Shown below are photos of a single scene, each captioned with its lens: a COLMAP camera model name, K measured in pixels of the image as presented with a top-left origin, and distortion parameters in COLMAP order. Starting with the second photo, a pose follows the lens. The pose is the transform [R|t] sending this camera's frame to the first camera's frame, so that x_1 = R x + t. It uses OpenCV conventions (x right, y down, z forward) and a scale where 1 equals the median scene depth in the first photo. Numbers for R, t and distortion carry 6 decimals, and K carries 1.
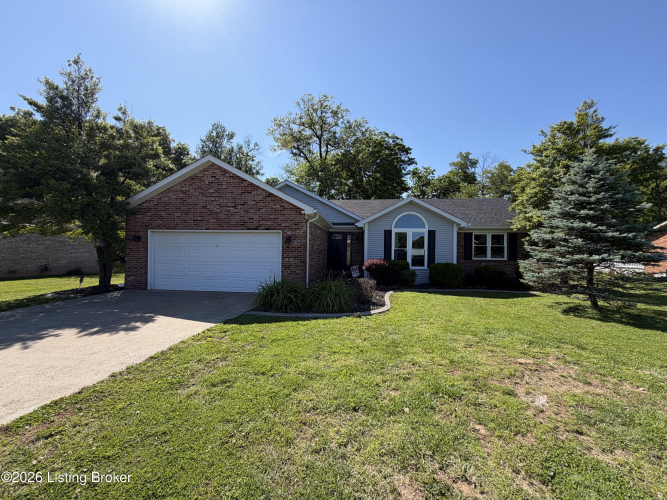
lens RADIAL K [[262.6, 0, 333.5], [0, 262.6, 250.0], [0, 0, 1]] dist [-0.002704, 0.000259]
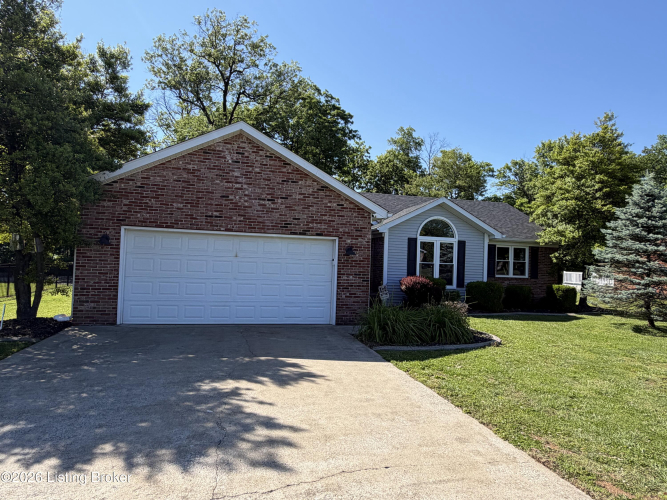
lens RADIAL K [[408.3, 0, 333.5], [0, 408.3, 250.0], [0, 0, 1]] dist [-0.010333, -0.000064]
pose [[0.940274, 0.030872, 0.339015, -0.417888], [-0.026232, 0.999489, -0.018262, -0.013098], [-0.339406, 0.008278, 0.940604, -0.046505]]
